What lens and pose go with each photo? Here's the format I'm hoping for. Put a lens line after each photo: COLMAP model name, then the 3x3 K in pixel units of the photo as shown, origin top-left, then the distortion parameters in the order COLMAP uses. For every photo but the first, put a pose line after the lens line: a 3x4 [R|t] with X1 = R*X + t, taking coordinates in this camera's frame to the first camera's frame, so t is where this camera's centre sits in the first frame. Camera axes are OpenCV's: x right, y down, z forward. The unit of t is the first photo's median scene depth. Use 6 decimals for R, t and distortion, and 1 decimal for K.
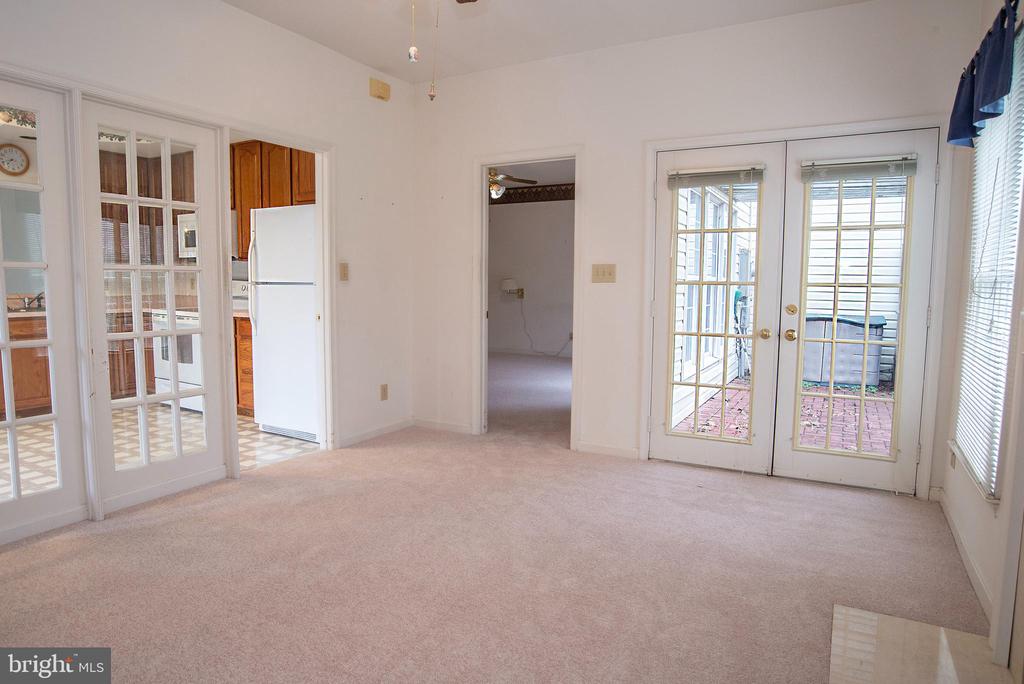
lens RADIAL K [[621.3, 0, 501.2], [0, 621.3, 341.6], [0, 0, 1]] dist [-0.096344, 0.054343]
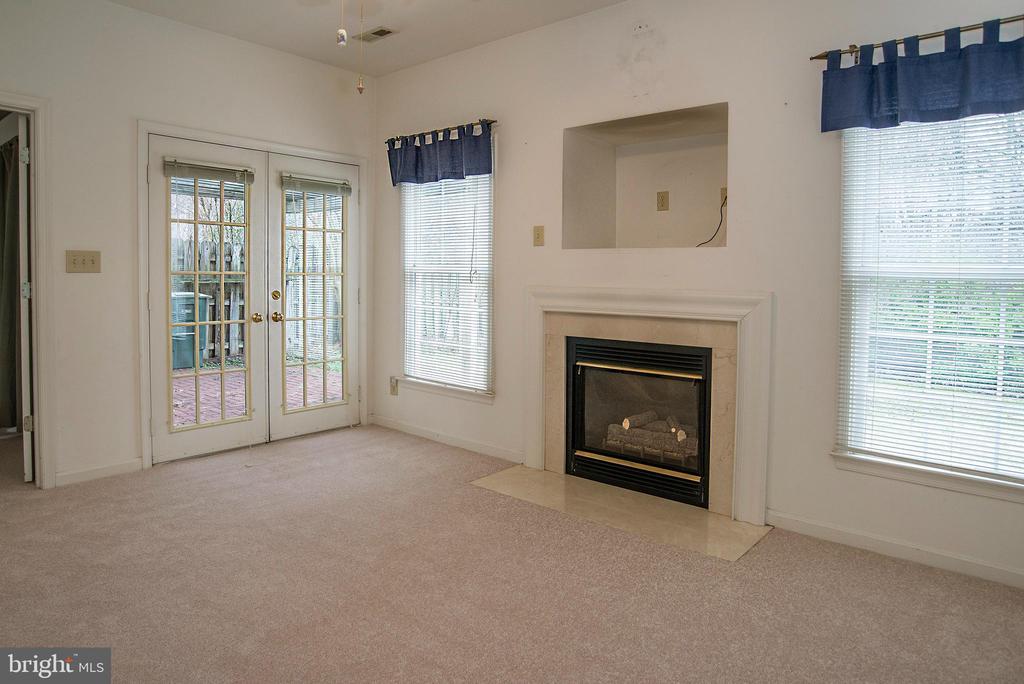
lens RADIAL K [[662.4, 0, 425.6], [0, 662.4, 286.0], [0, 0, 1]] dist [-0.056508, 0.084551]
pose [[0.255990, -0.020544, 0.966461, -0.674297], [0.086654, 0.996237, -0.001775, -0.042537], [-0.962788, 0.084203, 0.256807, 0.388875]]
